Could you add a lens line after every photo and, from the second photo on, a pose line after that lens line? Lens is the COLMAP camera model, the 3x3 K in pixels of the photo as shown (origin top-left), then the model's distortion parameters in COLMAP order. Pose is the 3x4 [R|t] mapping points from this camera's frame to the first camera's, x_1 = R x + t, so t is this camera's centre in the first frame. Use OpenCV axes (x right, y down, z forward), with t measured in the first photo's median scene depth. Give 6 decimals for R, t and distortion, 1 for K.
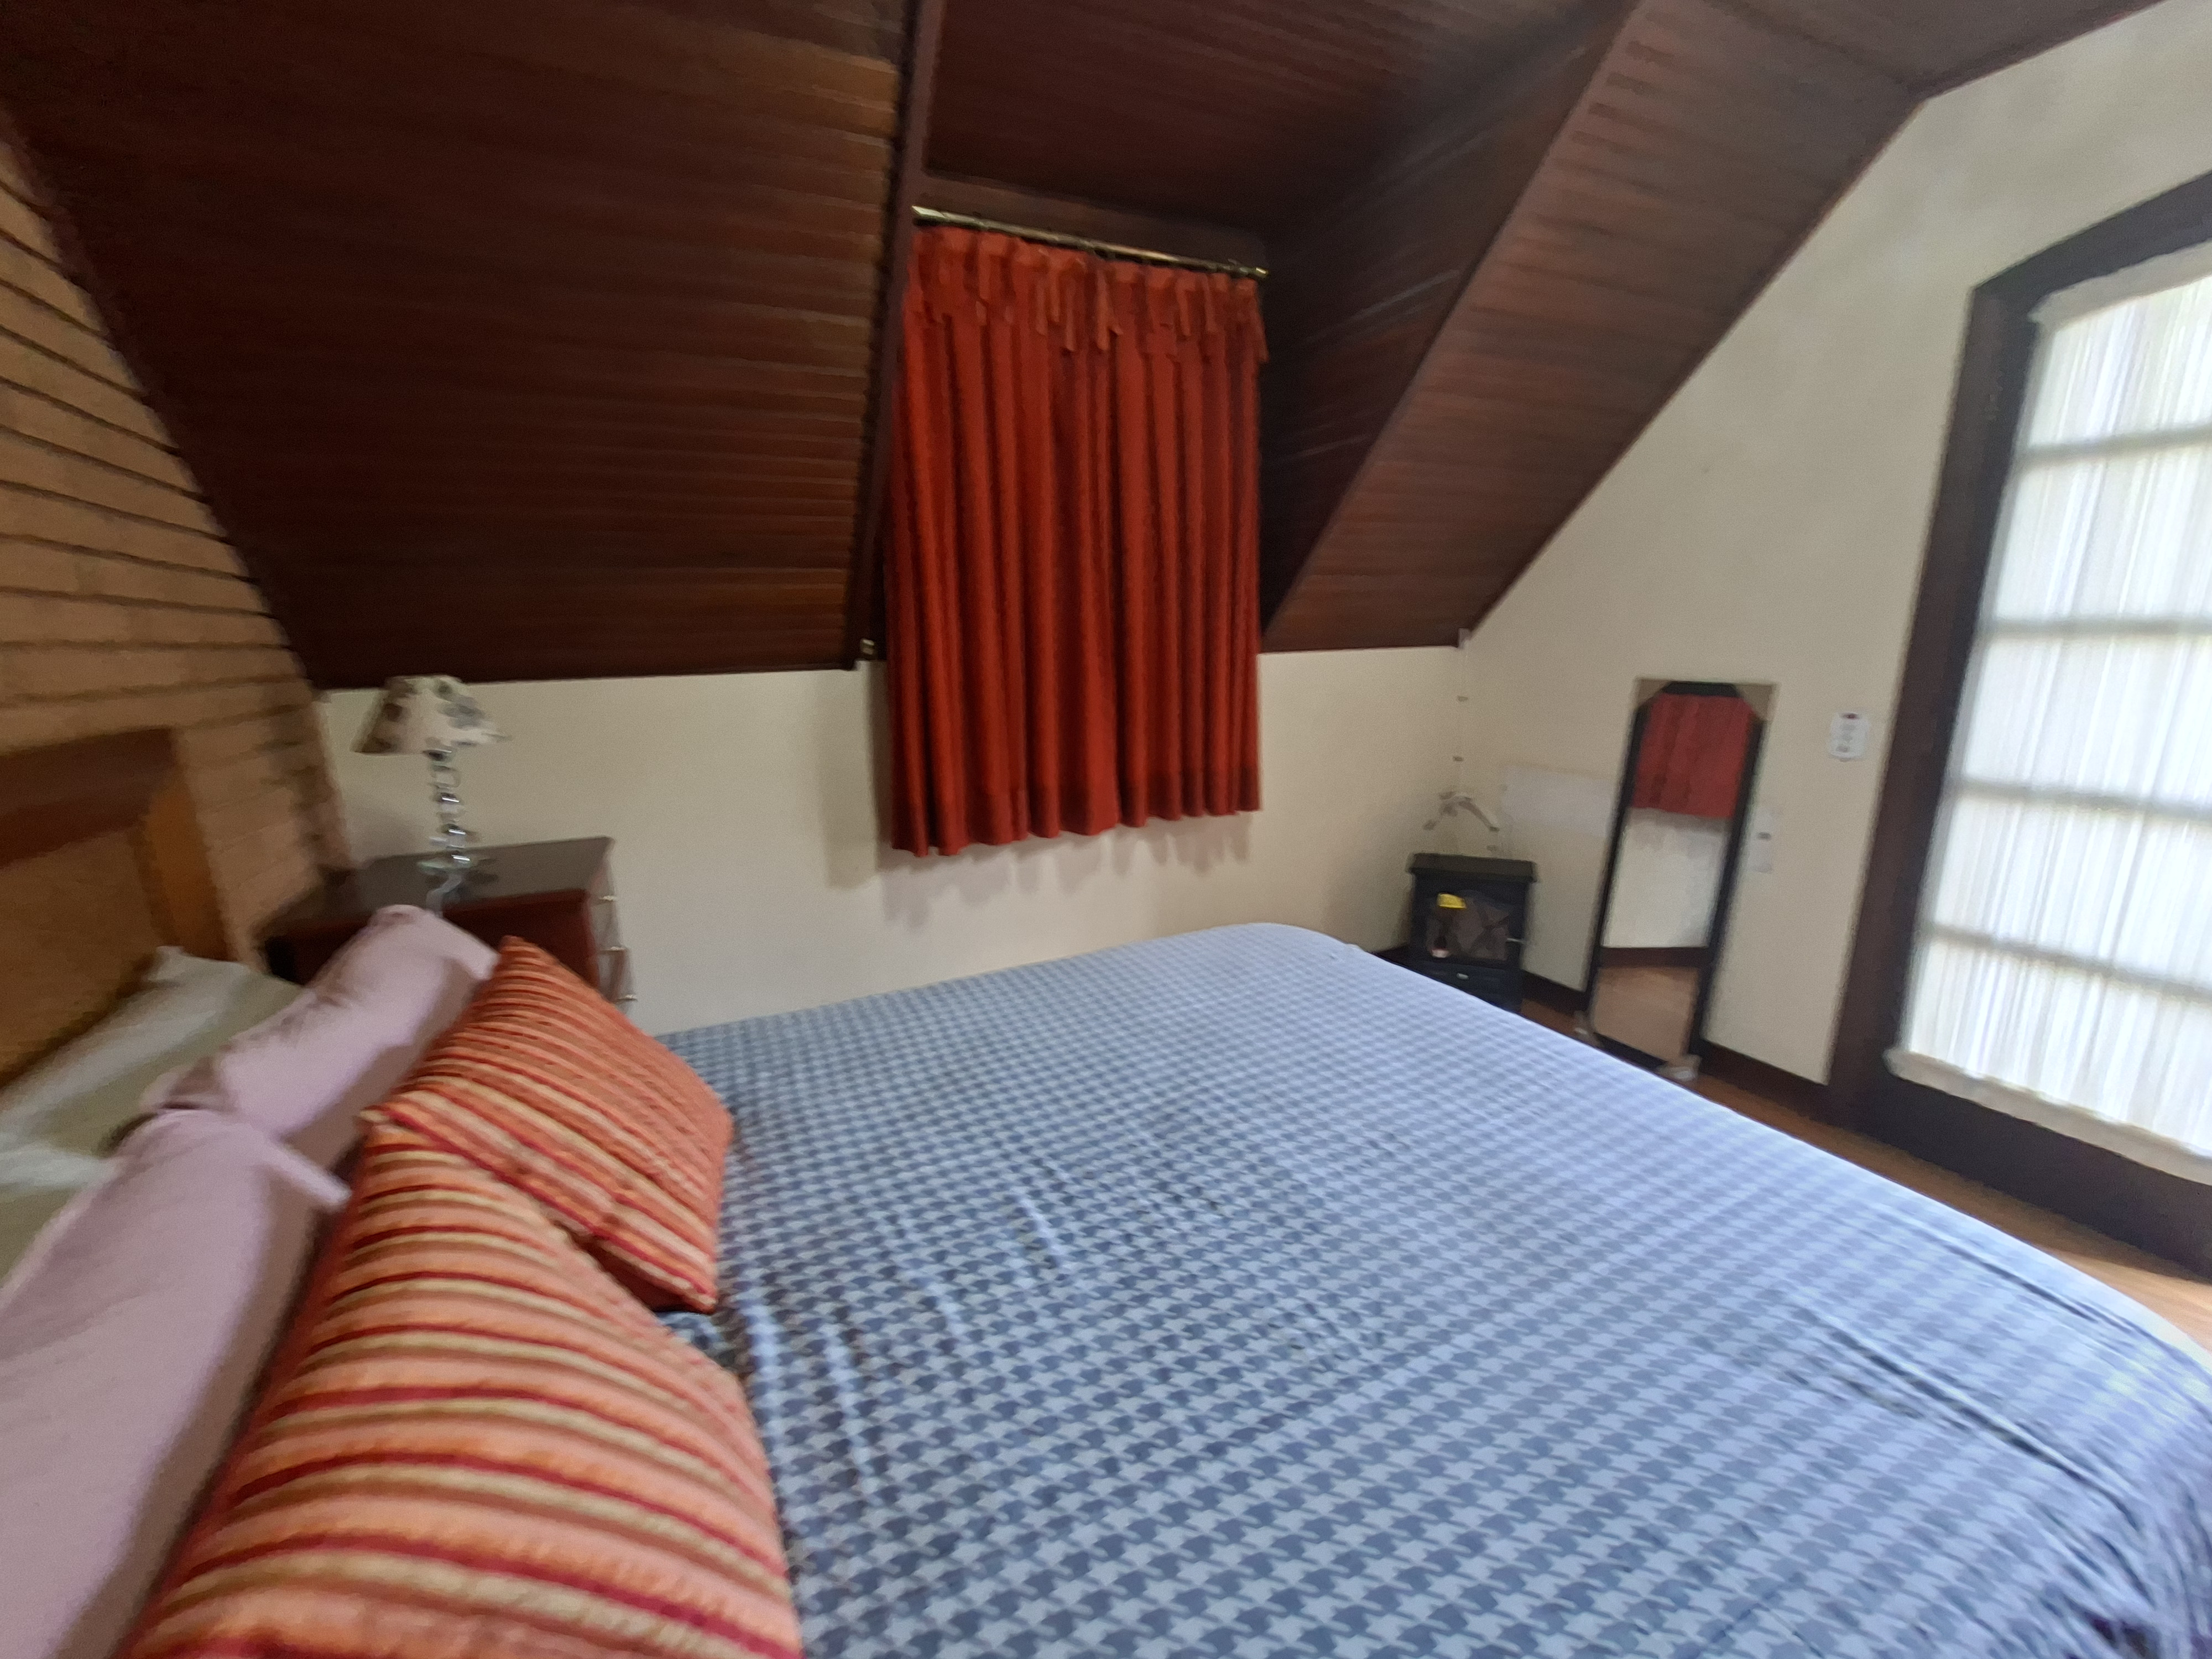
lens RADIAL K [[893.0, 0, 1107.2], [0, 893.0, 840.1], [0, 0, 1]] dist [-0.021771, 0.015398]
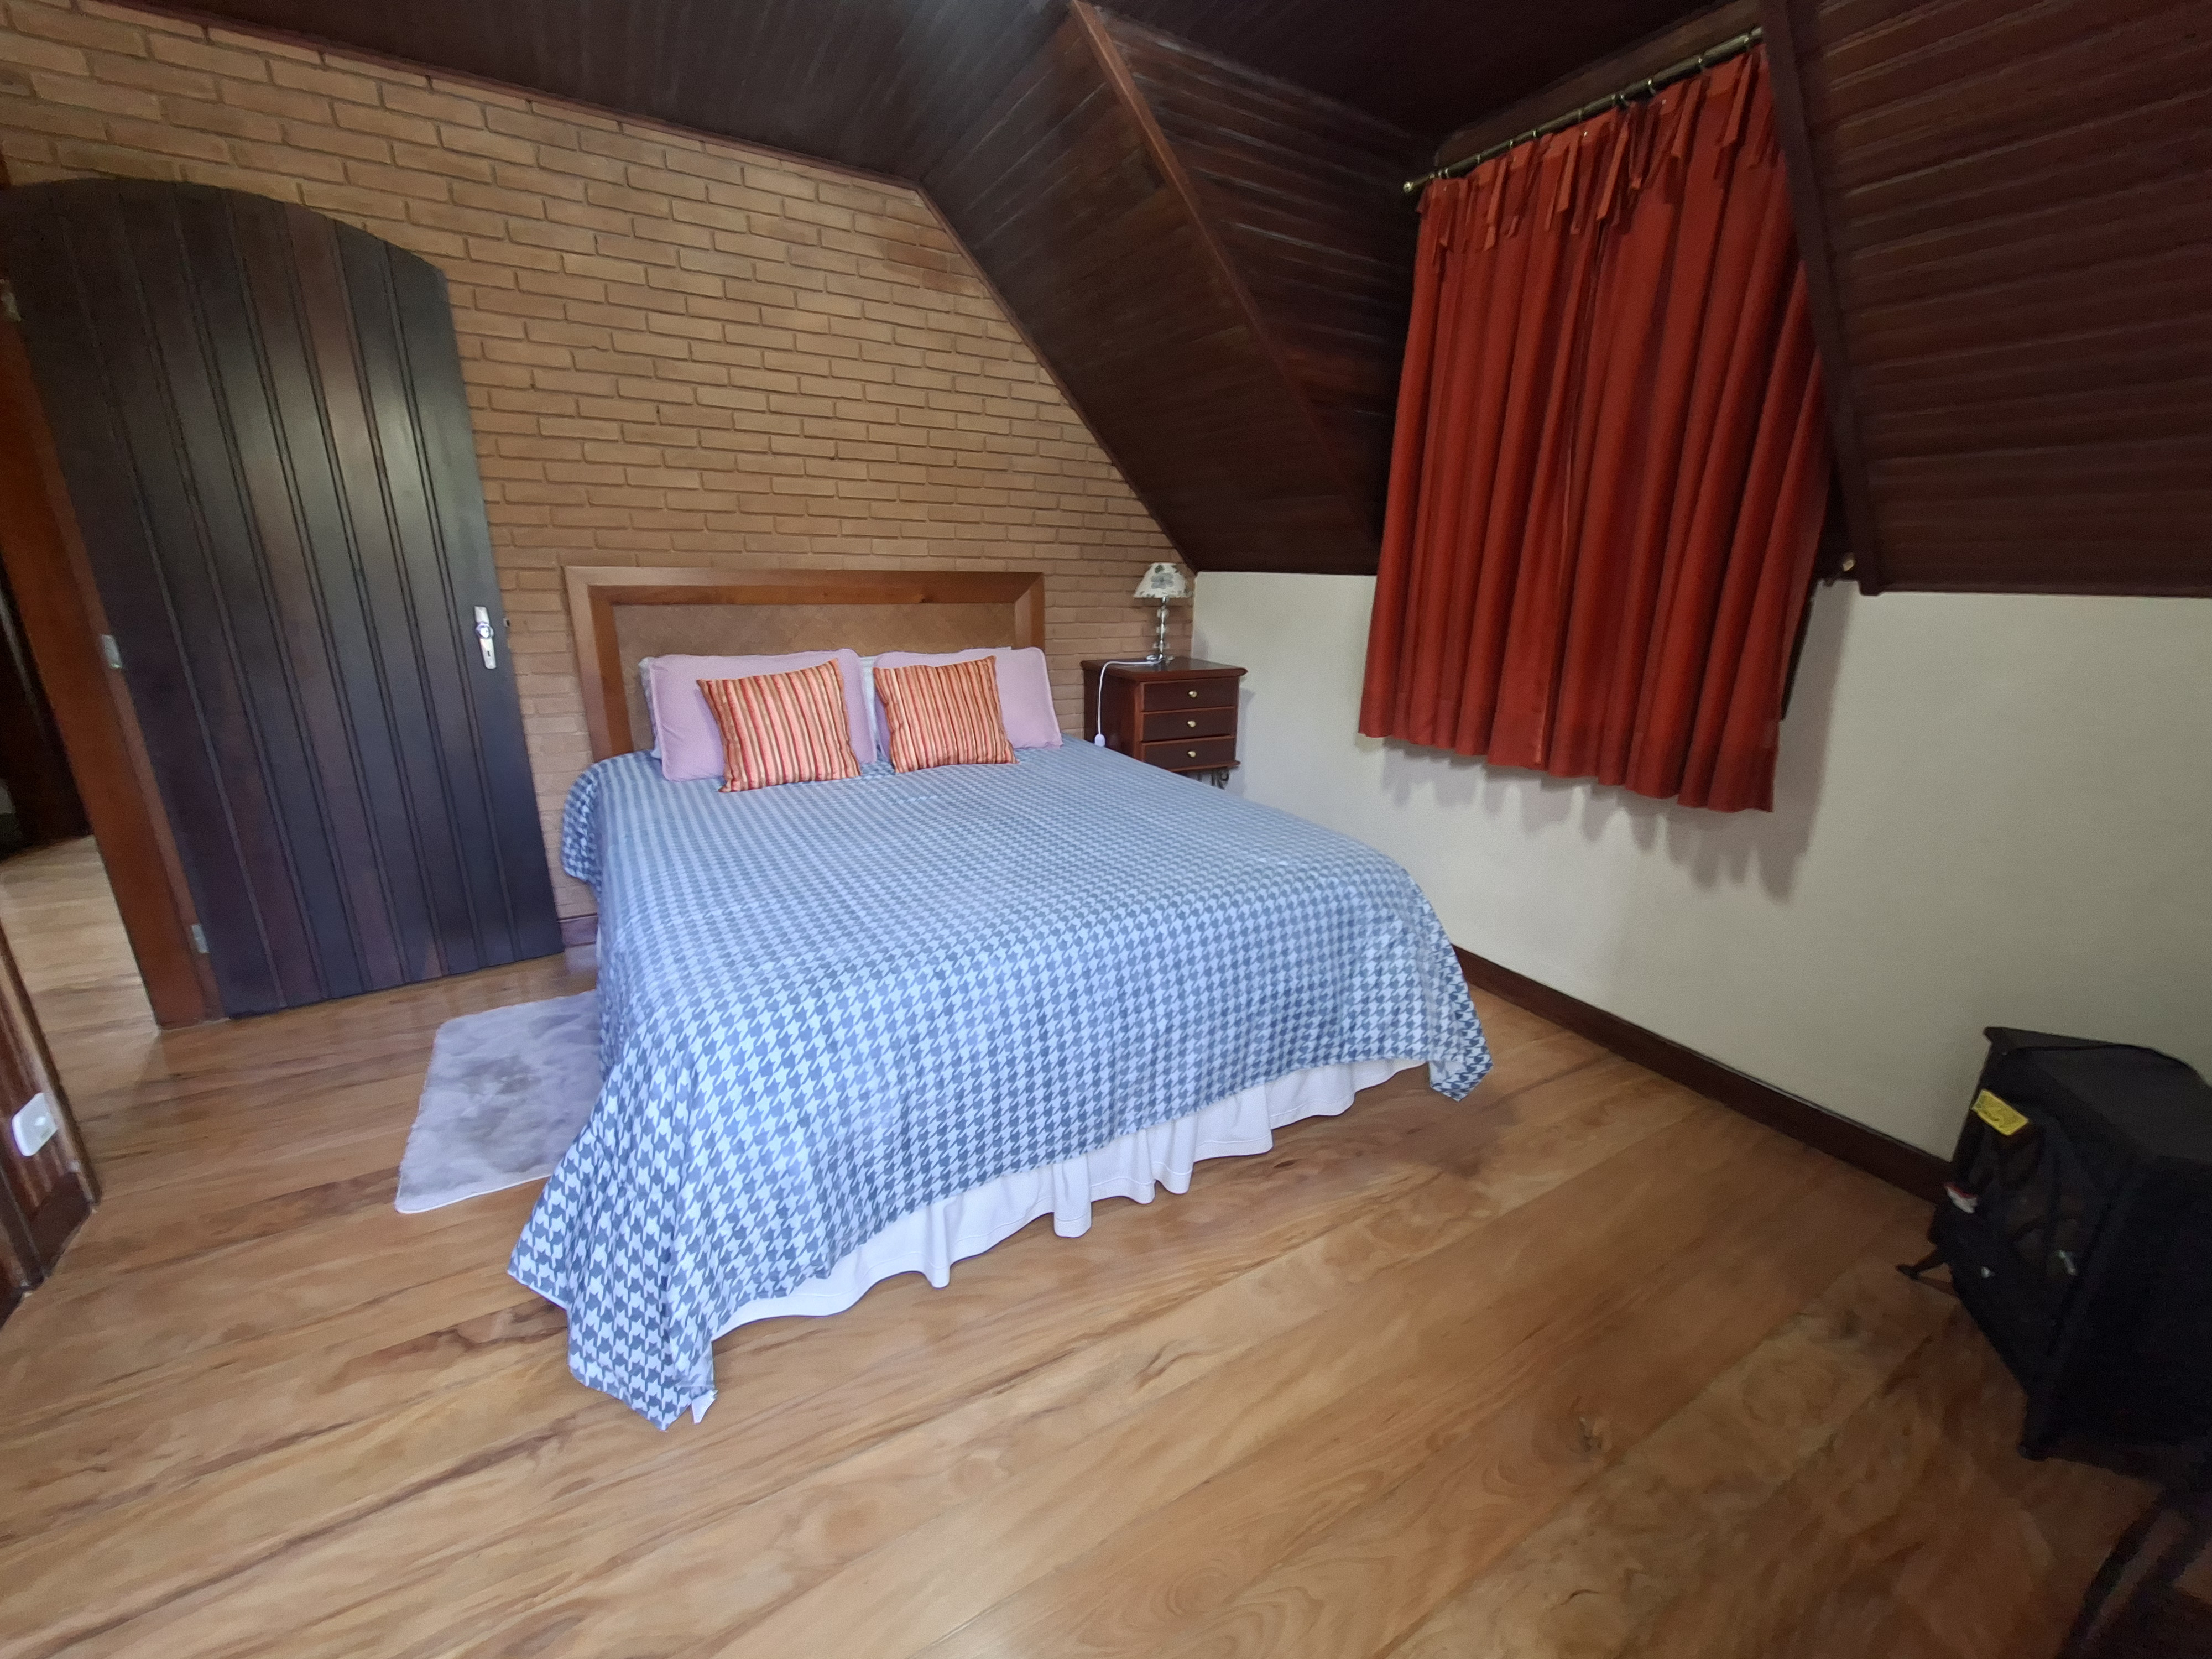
lens RADIAL K [[893.0, 0, 1107.2], [0, 893.0, 840.1], [0, 0, 1]] dist [-0.021771, 0.015398]
pose [[0.059800, 0.312697, -0.947969, 1.165687], [-0.252108, 0.923612, 0.288759, -0.131639], [0.965850, 0.221723, 0.134065, 0.634783]]
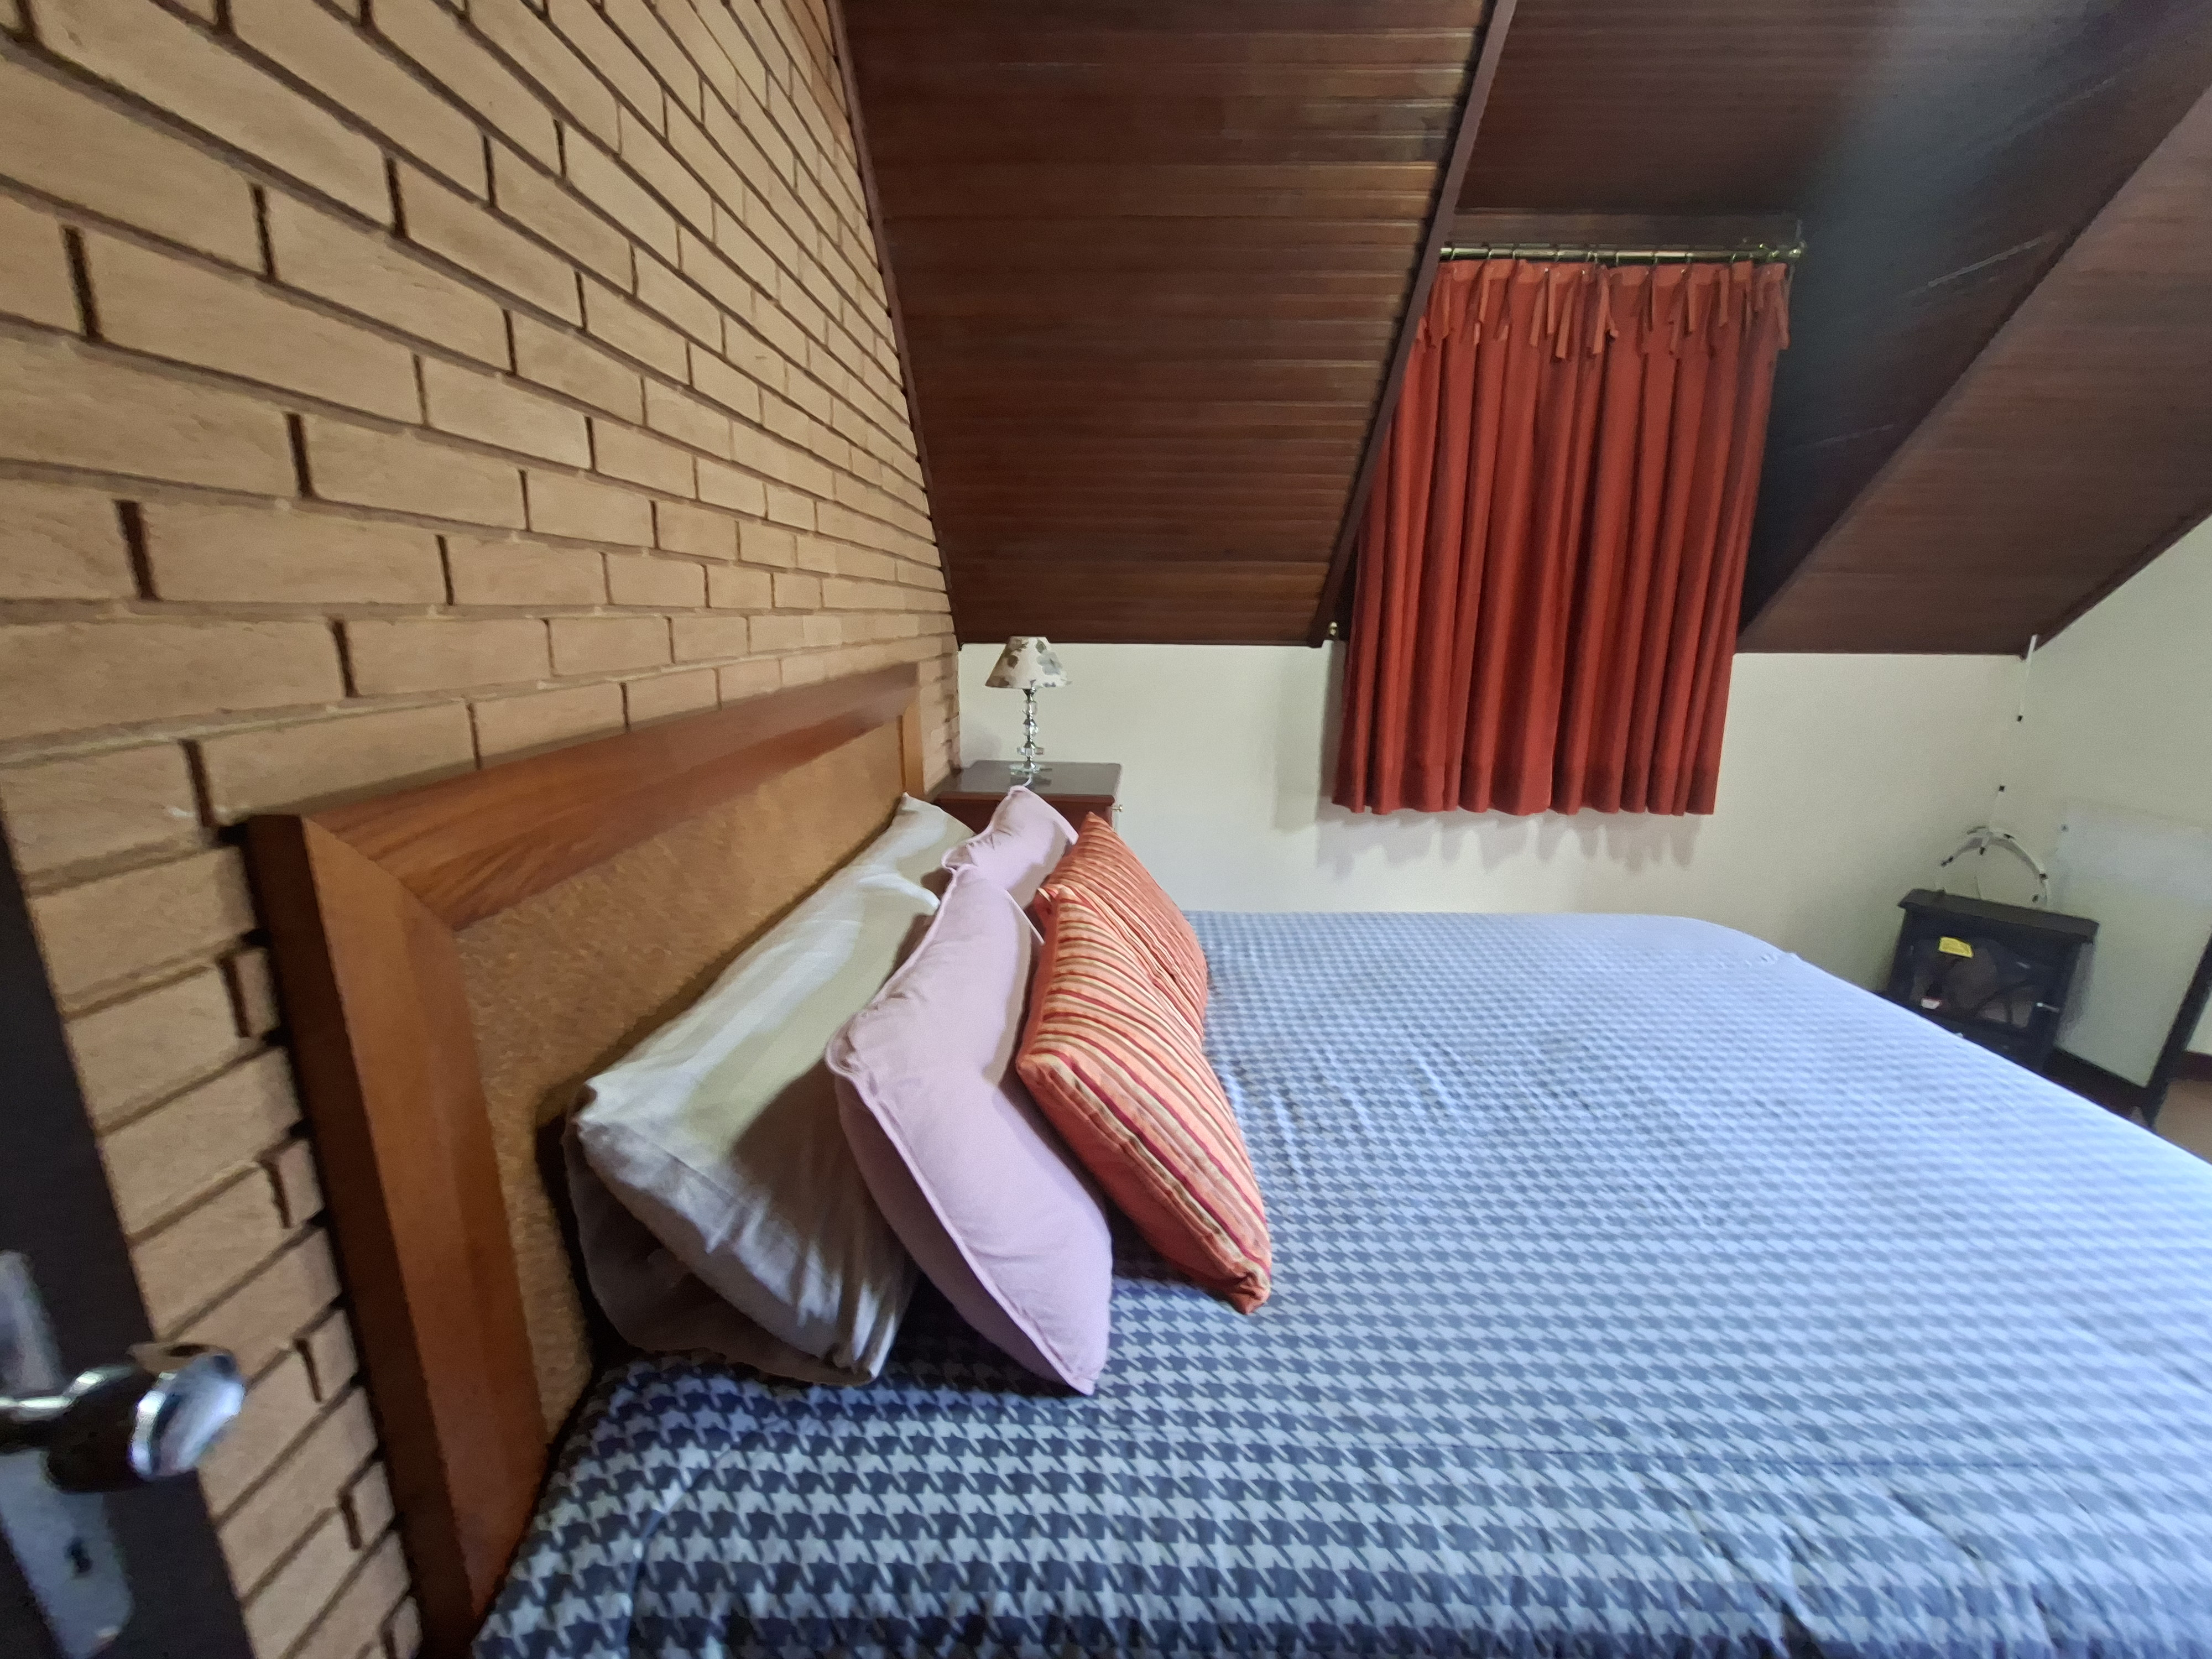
lens RADIAL K [[893.0, 0, 1109.0], [0, 893.0, 813.8], [0, 0, 1]] dist [-0.011820, 0.003730]
pose [[0.892437, 0.129742, -0.432114, 0.006454], [-0.132615, 0.990886, 0.023625, 0.041214], [0.431241, 0.036221, 0.901509, -0.204964]]
